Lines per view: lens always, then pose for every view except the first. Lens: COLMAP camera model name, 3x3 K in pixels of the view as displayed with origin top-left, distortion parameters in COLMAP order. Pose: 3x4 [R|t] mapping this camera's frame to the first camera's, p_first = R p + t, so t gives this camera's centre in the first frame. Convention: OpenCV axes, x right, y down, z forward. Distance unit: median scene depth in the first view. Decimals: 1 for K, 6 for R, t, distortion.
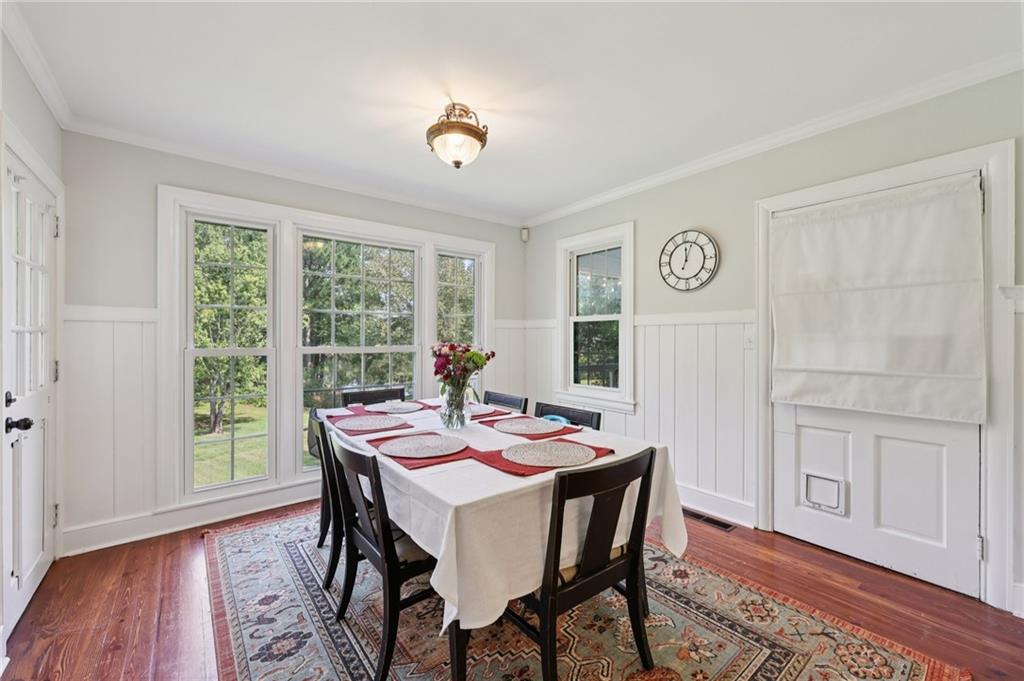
lens RADIAL K [[408.6, 0, 512.2], [0, 408.6, 338.8], [0, 0, 1]] dist [0.001192, -0.000491]
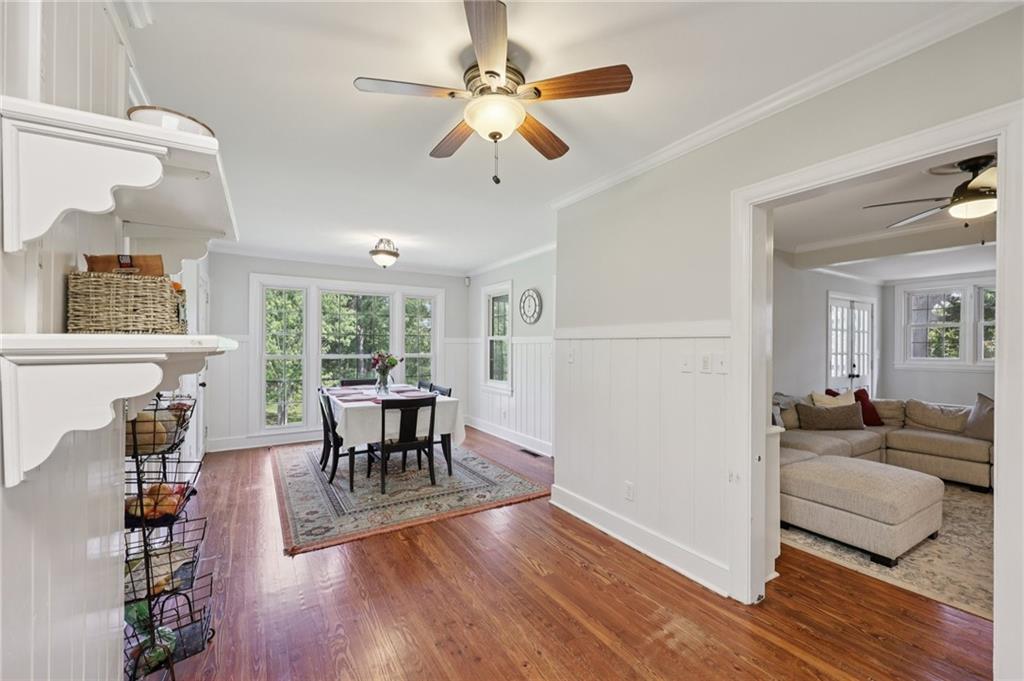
lens RADIAL K [[408.6, 0, 512.7], [0, 408.6, 345.9], [0, 0, 1]] dist [0.001192, -0.000491]
pose [[0.993223, 0.004675, -0.116134, 0.648611], [-0.005023, 0.999984, -0.002706, -0.022736], [0.116120, 0.003271, 0.993230, -0.841612]]
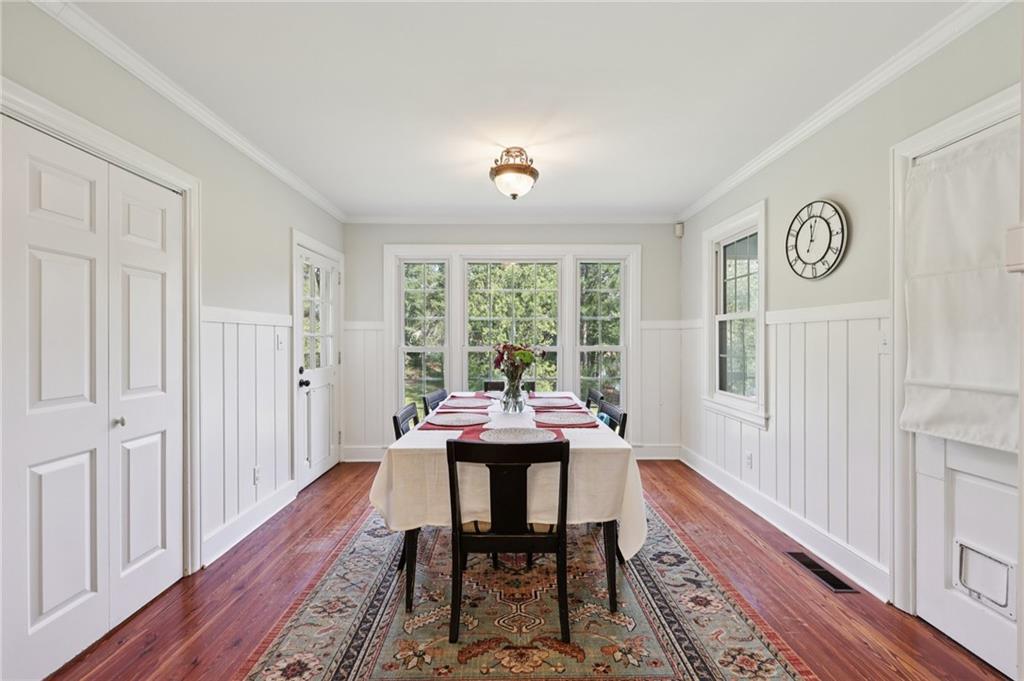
lens RADIAL K [[408.6, 0, 513.4], [0, 408.6, 341.1], [0, 0, 1]] dist [0.001192, -0.000491]
pose [[0.792331, 0.000766, -0.610092, 0.524454], [0.000494, 0.999998, 0.001897, 0.000276], [0.610092, -0.001805, 0.792329, 0.029441]]
